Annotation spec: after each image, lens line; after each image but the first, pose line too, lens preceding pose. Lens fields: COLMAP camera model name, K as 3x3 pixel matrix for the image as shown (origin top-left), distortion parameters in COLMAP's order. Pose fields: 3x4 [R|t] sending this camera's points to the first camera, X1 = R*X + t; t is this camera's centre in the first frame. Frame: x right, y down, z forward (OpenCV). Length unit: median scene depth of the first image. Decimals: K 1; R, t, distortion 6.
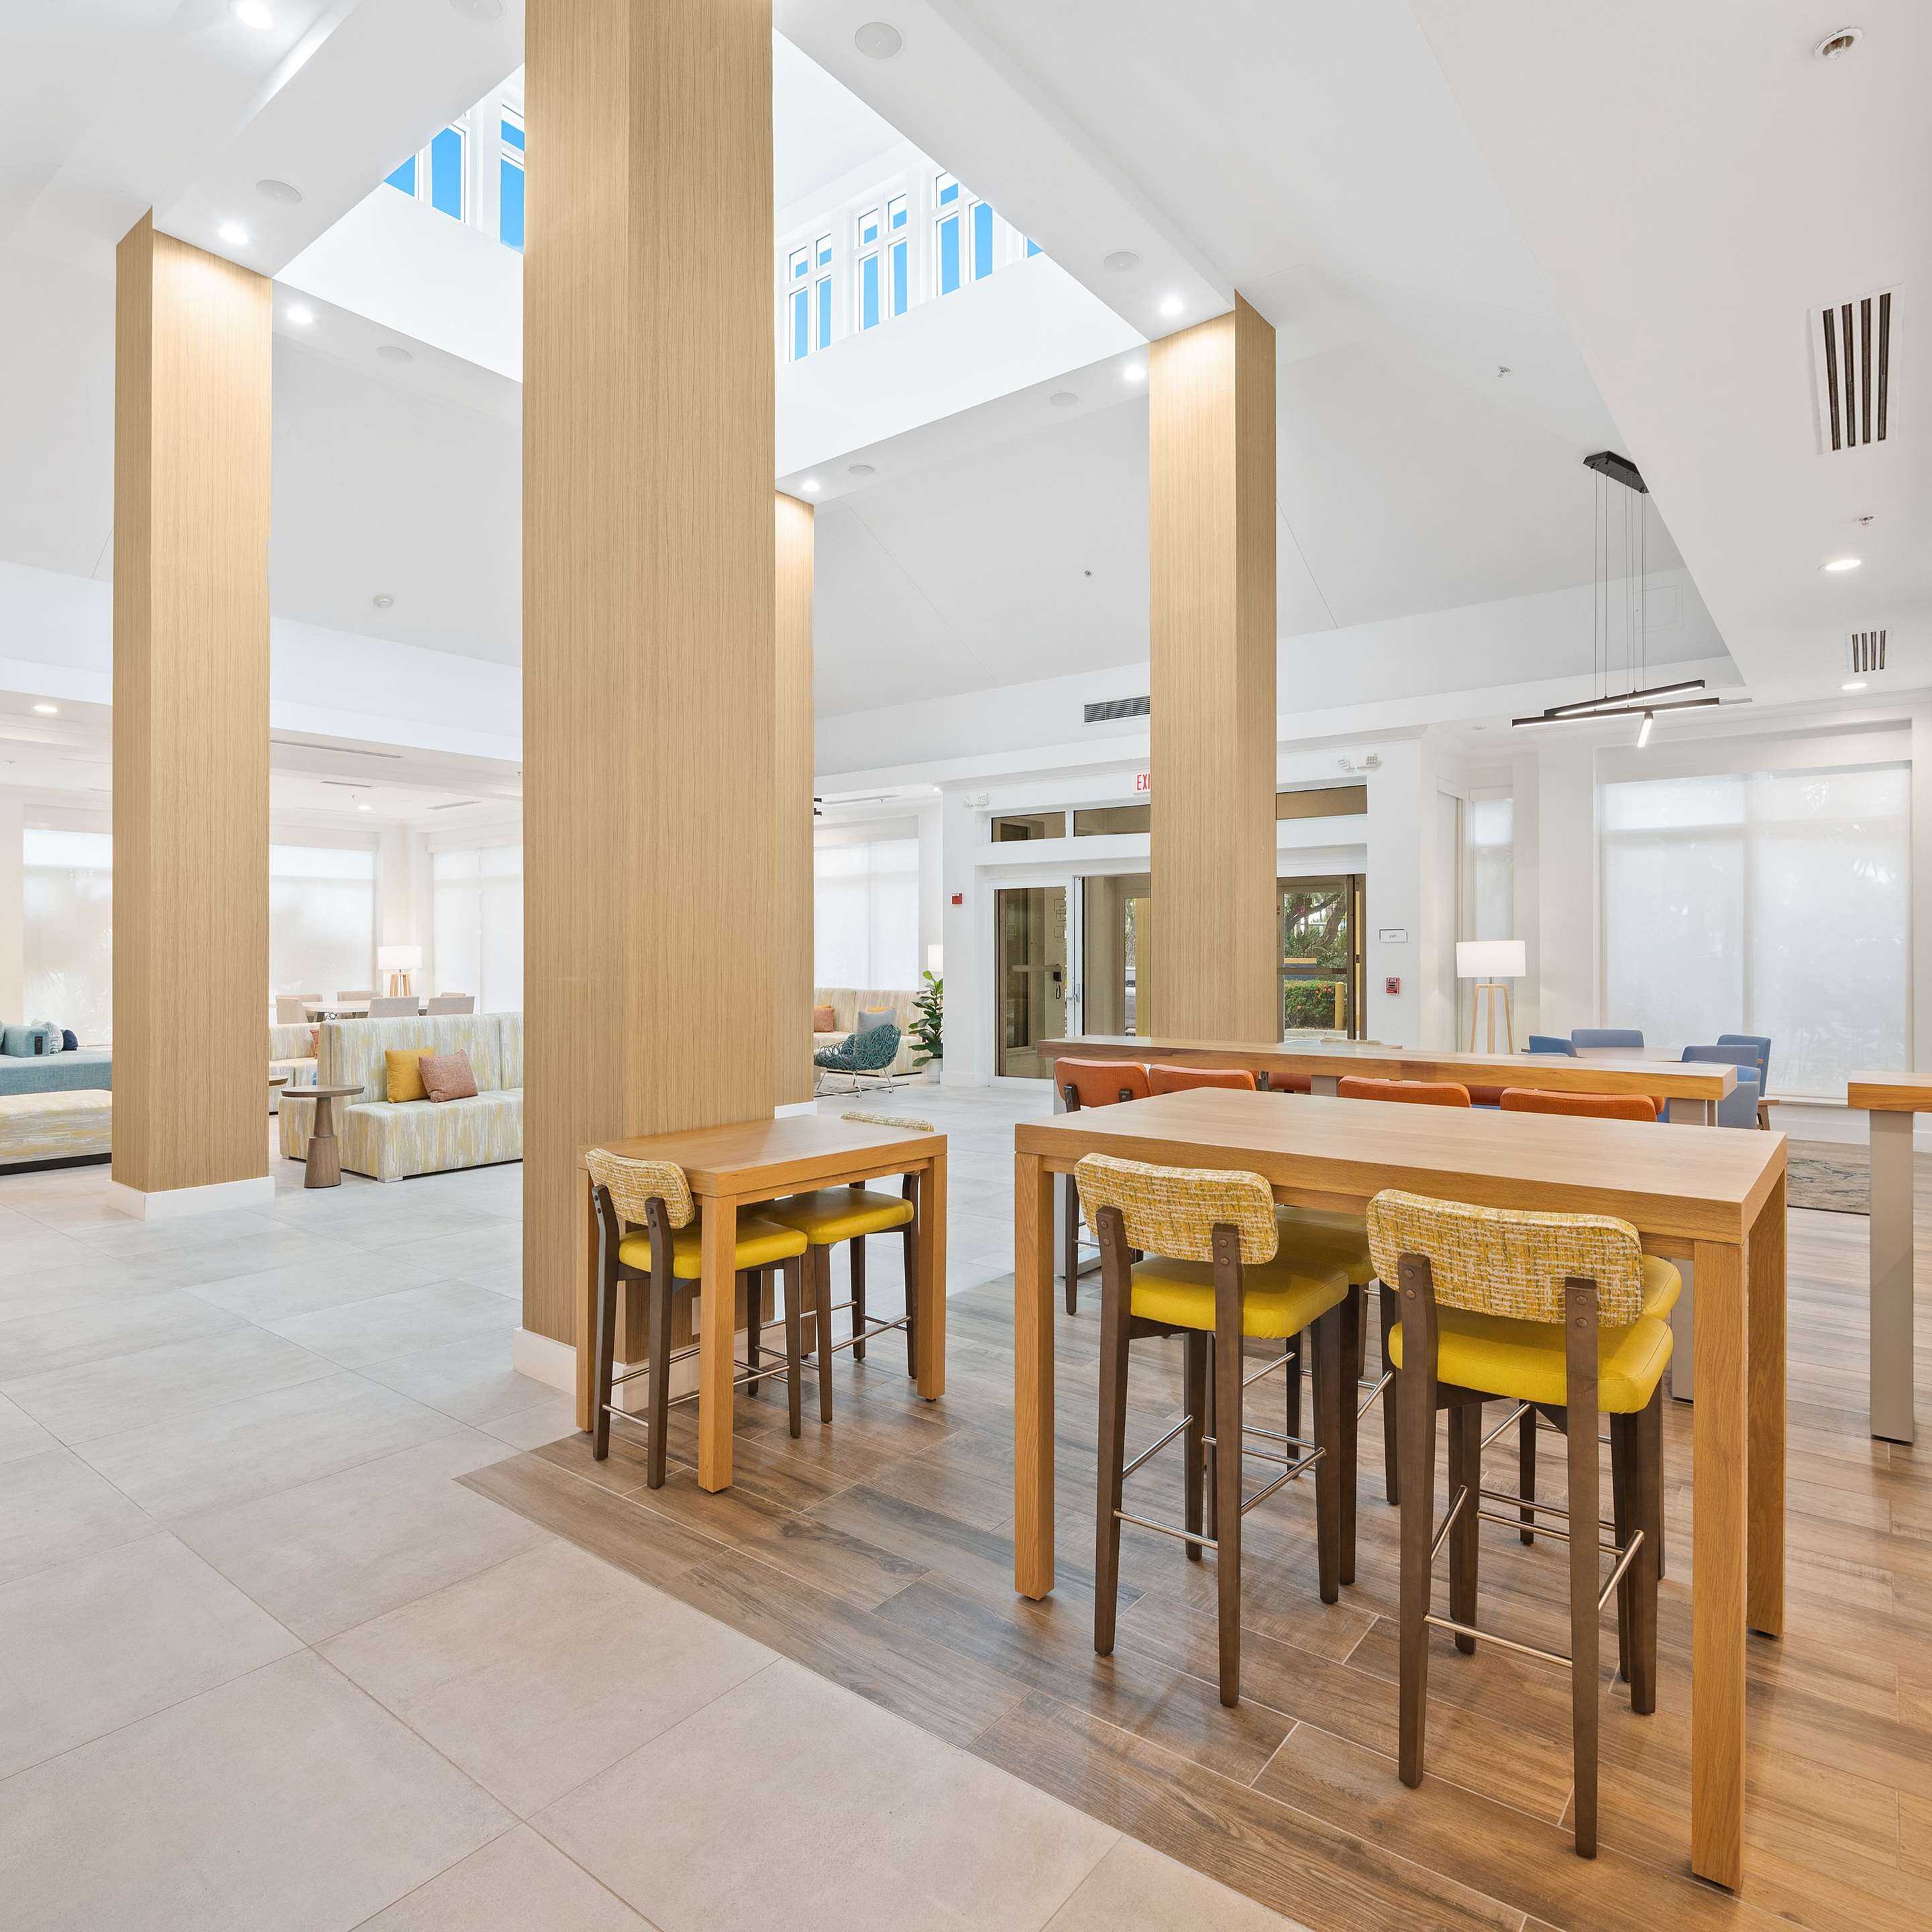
lens RADIAL K [[1163.0, 0, 1006.5], [0, 1163.0, 958.3], [0, 0, 1]] dist [-0.006730, -0.001805]
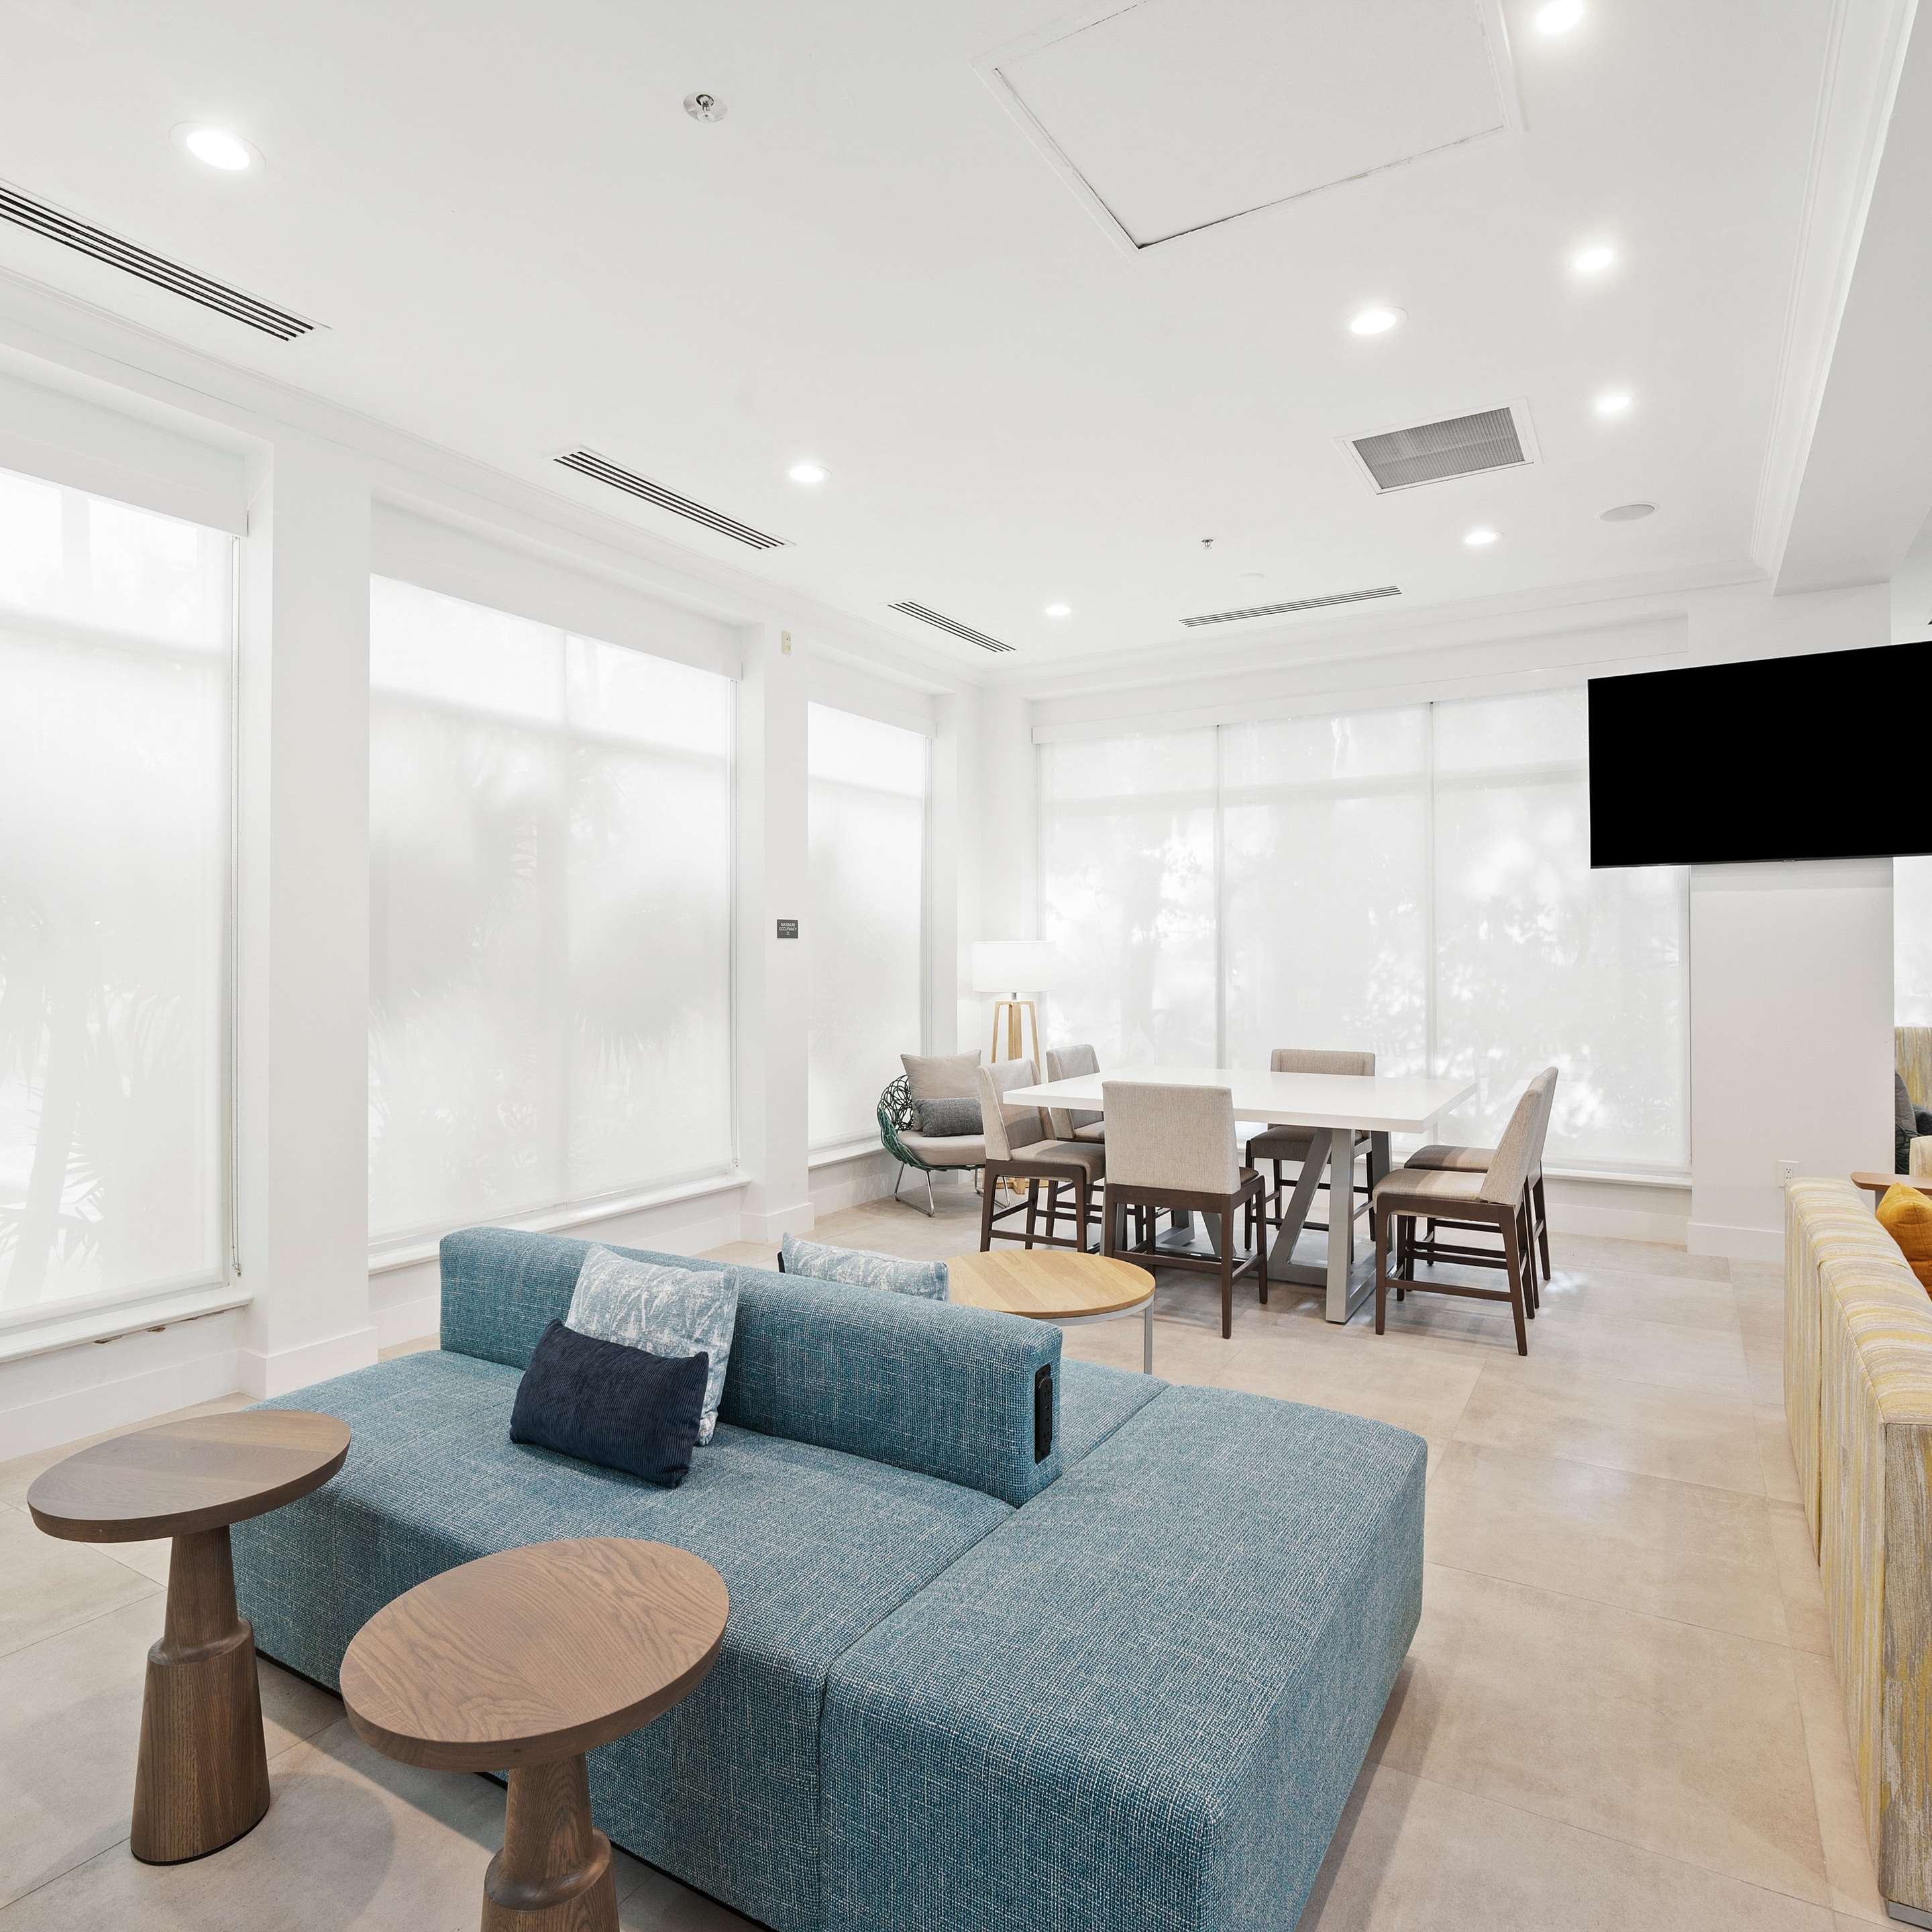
lens RADIAL K [[1194.6, 0, 969.9], [0, 1194.6, 953.2], [0, 0, 1]] dist [-0.000168, -0.000433]
pose [[0.995207, 0.001774, 0.097771, -1.091975], [-0.000959, 0.999964, -0.008386, -0.003006], [-0.097783, 0.008252, 0.995174, 0.998911]]
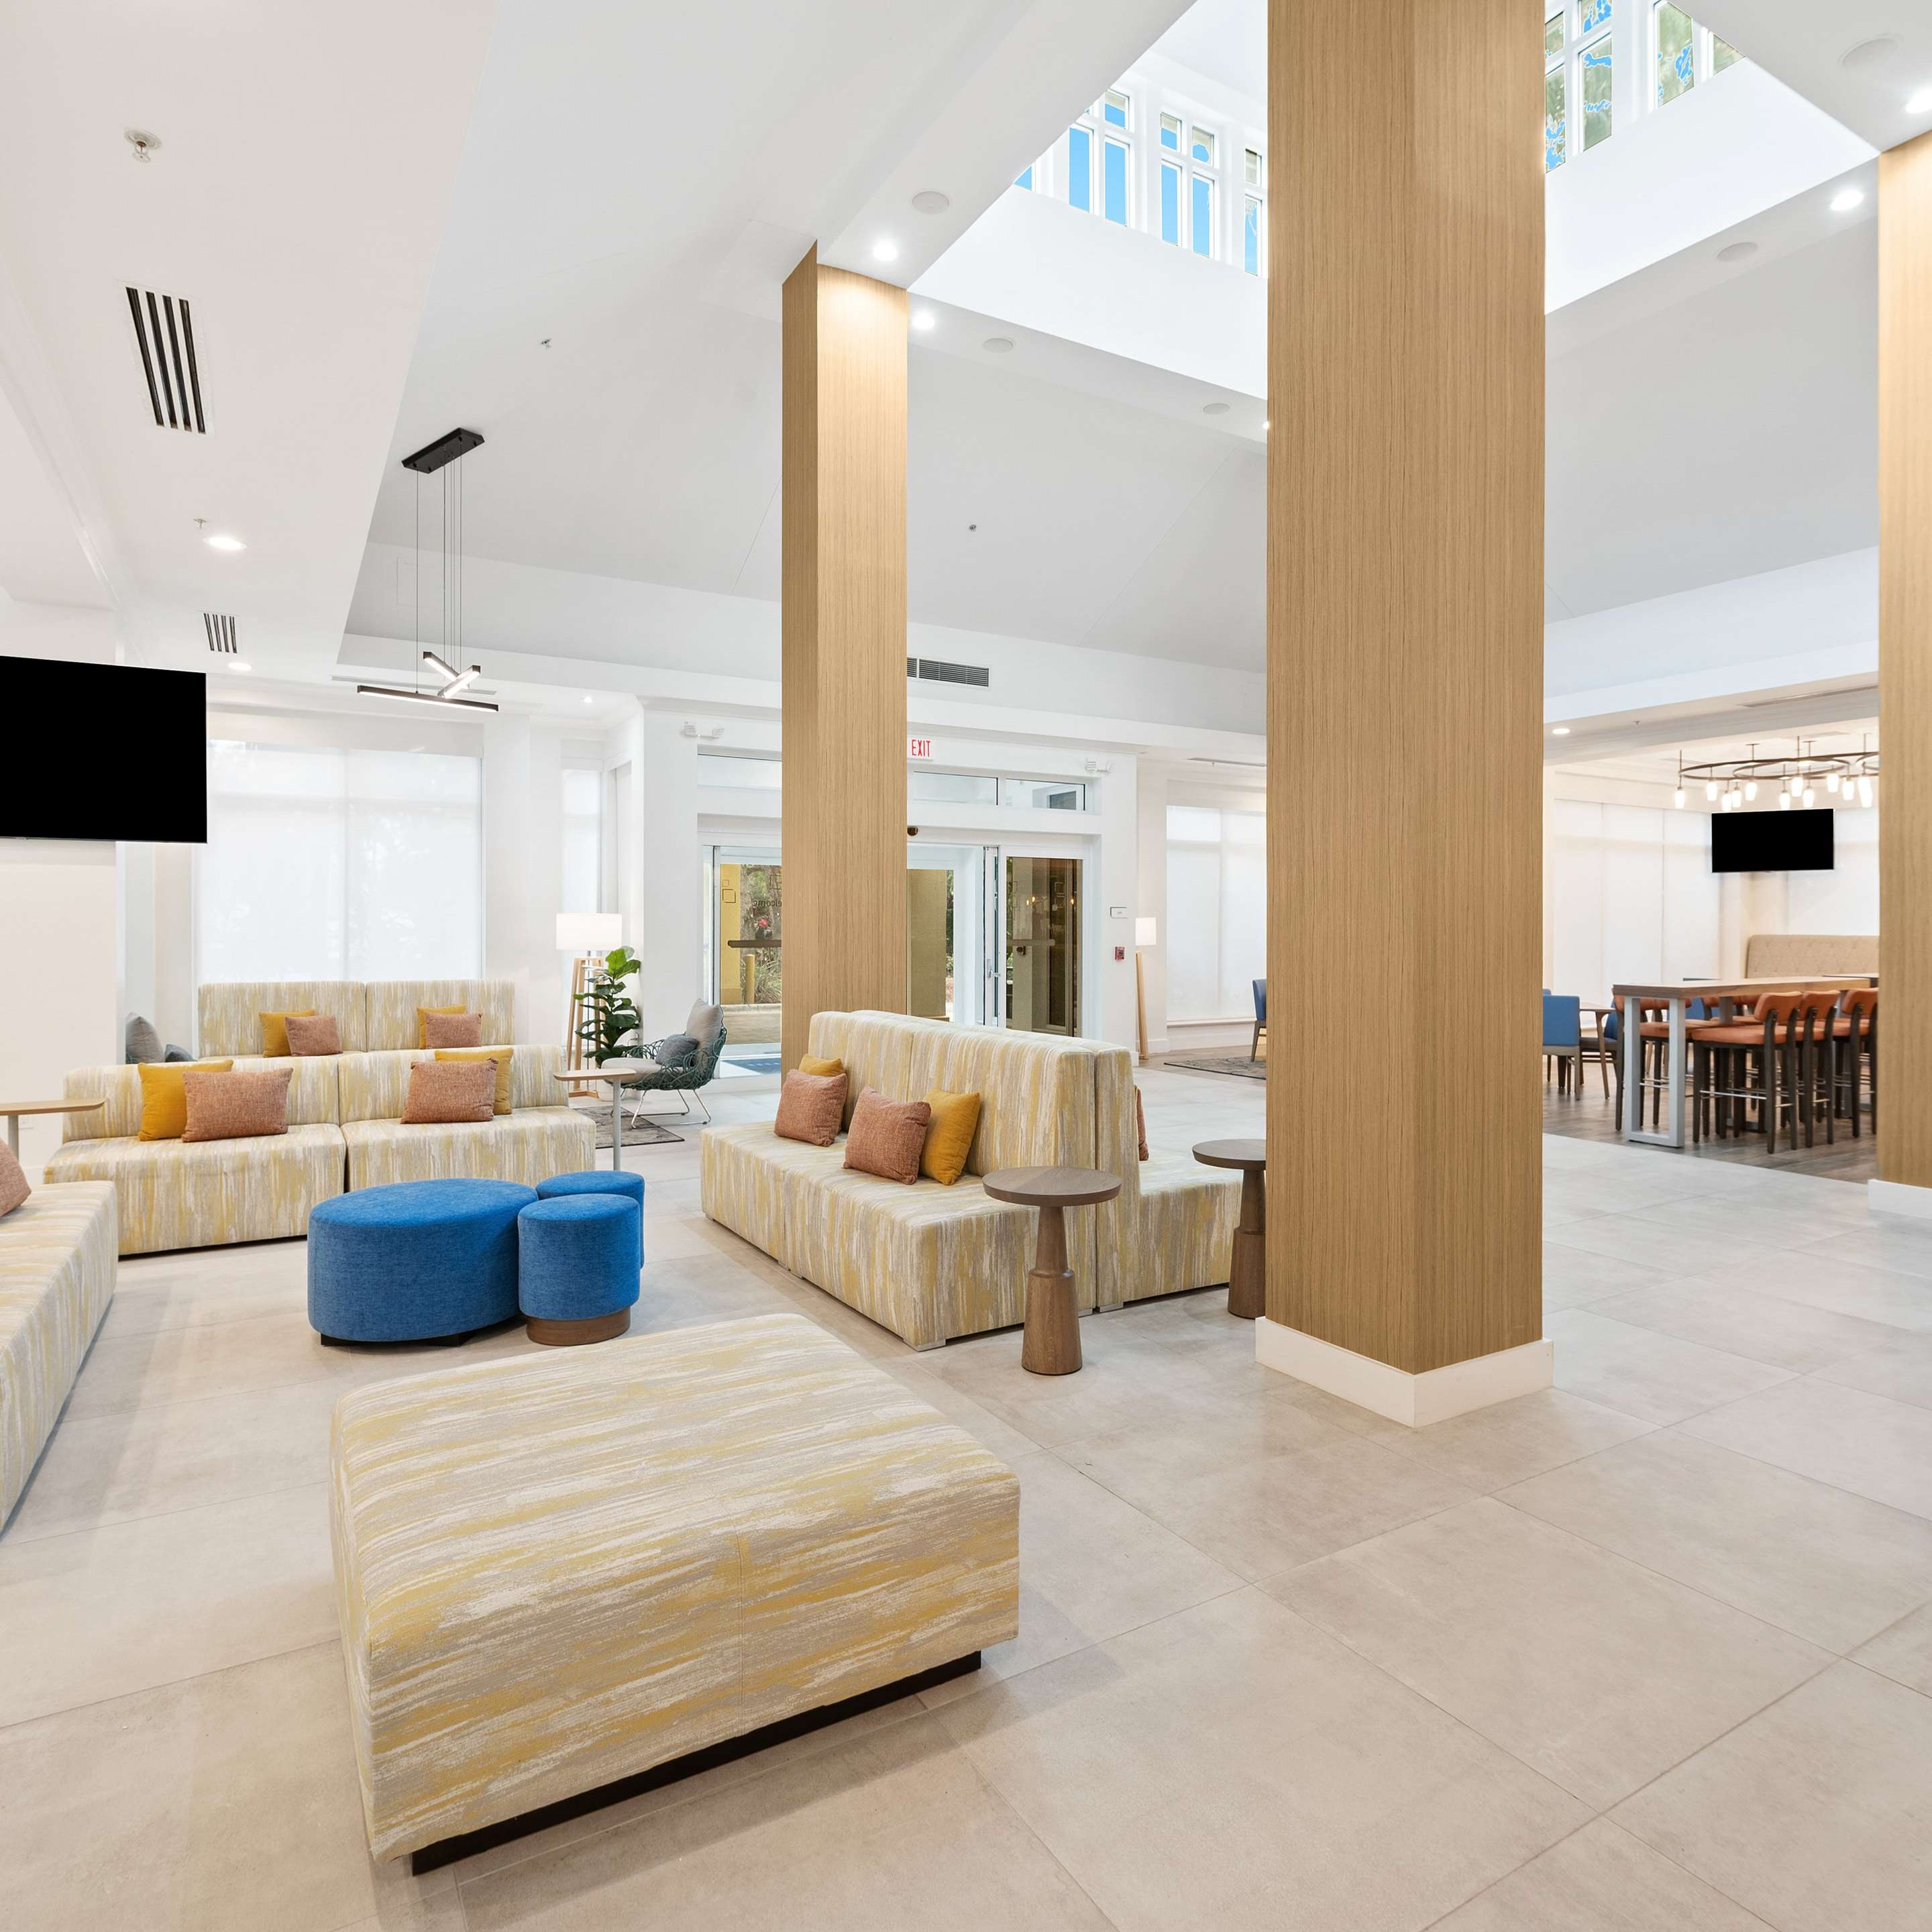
lens RADIAL K [[1198.9, 0, 995.7], [0, 1198.9, 937.7], [0, 0, 1]] dist [-0.000818, -0.000358]
pose [[0.378702, -0.004925, 0.925506, -1.047036], [0.000793, 0.999987, 0.004997, -0.000537], [-0.925518, -0.001158, 0.378701, 0.767922]]
